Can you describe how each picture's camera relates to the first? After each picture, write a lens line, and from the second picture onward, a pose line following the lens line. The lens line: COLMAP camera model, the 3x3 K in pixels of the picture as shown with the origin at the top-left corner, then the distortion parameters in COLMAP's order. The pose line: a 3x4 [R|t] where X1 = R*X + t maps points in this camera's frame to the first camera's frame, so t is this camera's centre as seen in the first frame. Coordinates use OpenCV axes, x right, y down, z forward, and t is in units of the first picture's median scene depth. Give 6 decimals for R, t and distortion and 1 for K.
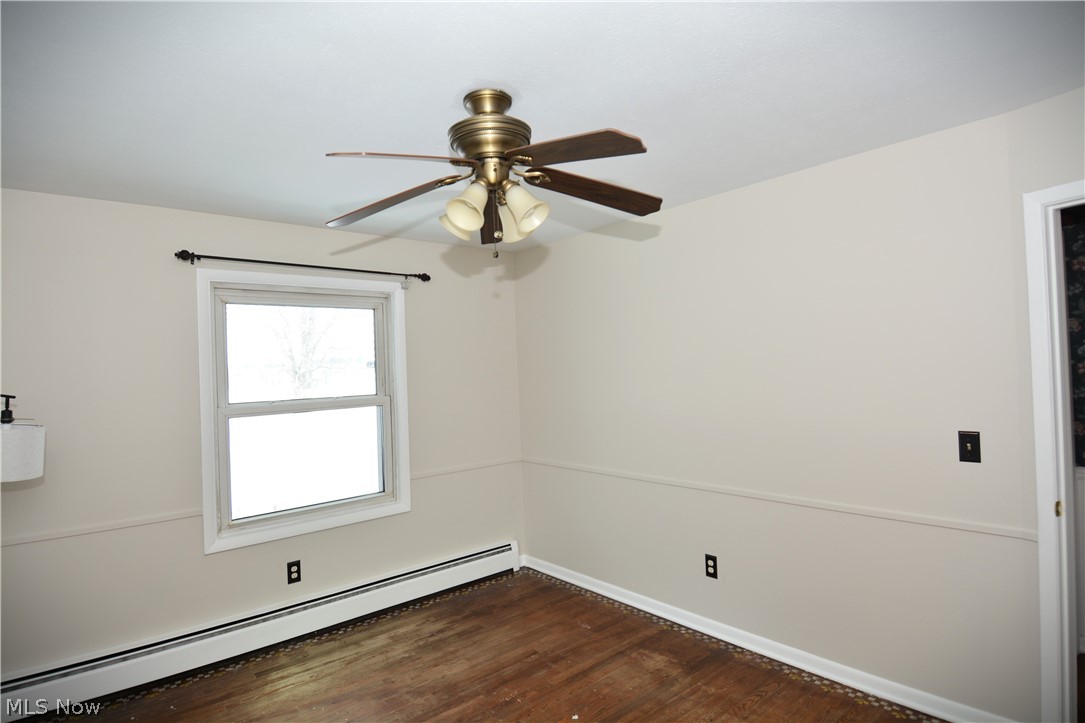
lens RADIAL K [[561.6, 0, 537.1], [0, 561.6, 361.3], [0, 0, 1]] dist [0.050827, -0.055711]
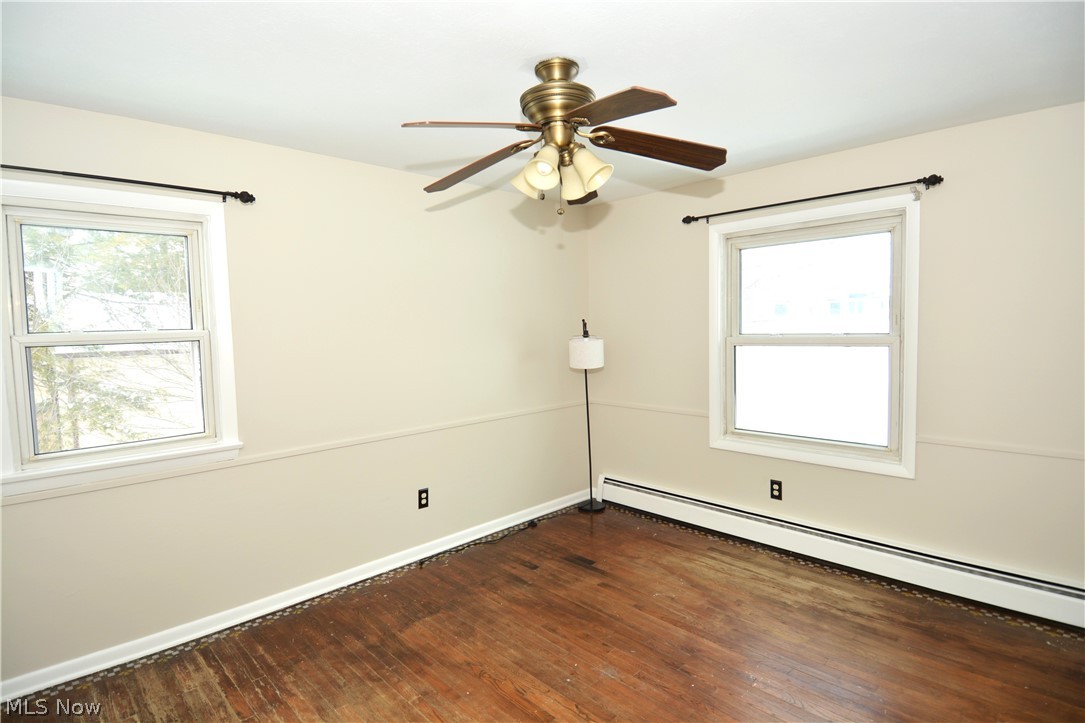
lens RADIAL K [[552.6, 0, 557.3], [0, 552.6, 358.4], [0, 0, 1]] dist [-0.000355, -0.030332]
pose [[0.091903, 0.097198, -0.991013, 0.588113], [0.031337, 0.994449, 0.100441, -0.003650], [0.995275, -0.040286, 0.088347, 0.509523]]
